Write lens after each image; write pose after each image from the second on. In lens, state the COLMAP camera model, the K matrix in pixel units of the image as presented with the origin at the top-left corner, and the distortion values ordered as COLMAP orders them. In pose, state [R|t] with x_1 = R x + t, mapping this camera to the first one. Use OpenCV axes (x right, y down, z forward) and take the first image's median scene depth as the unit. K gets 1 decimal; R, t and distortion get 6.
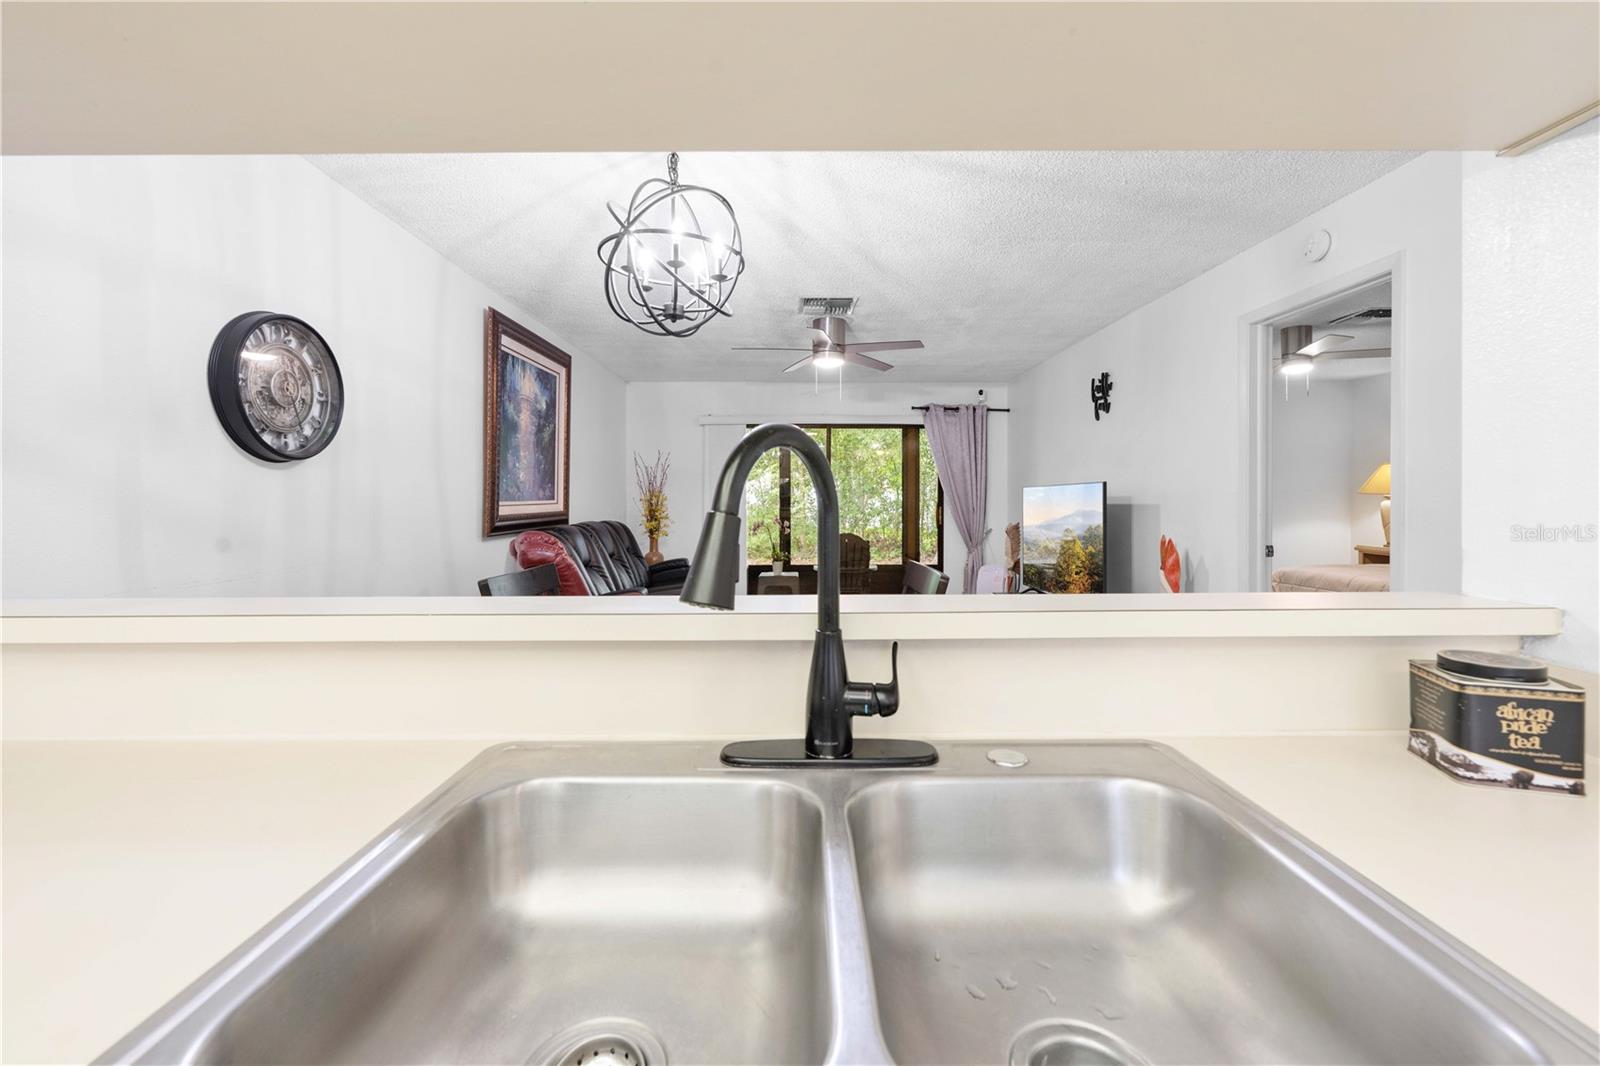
lens RADIAL K [[642.7, 0, 804.6], [0, 642.7, 497.4], [0, 0, 1]] dist [-0.003139, 0.000637]
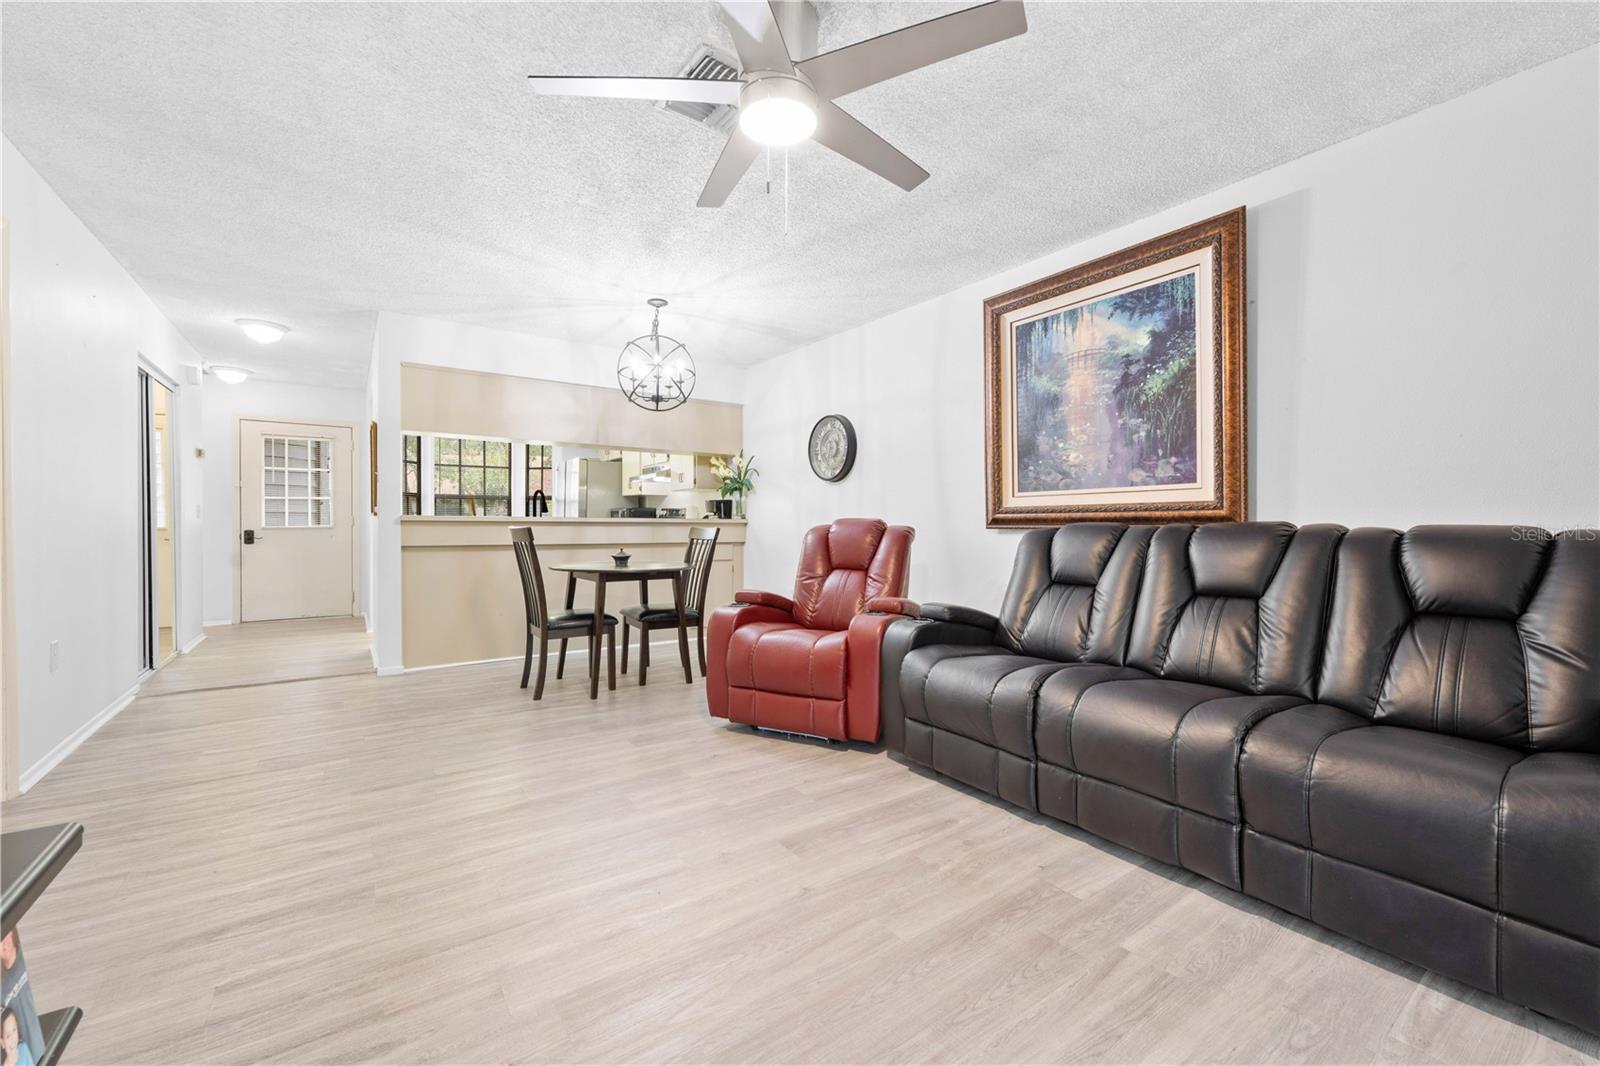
lens RADIAL K [[642.7, 0, 802.0], [0, 642.7, 529.0], [0, 0, 1]] dist [-0.003139, 0.000637]
pose [[-0.822356, 0.004496, -0.568956, 0.263741], [-0.000787, 0.999959, 0.009039, 0.044770], [0.568973, 0.007882, -0.822318, 1.383442]]
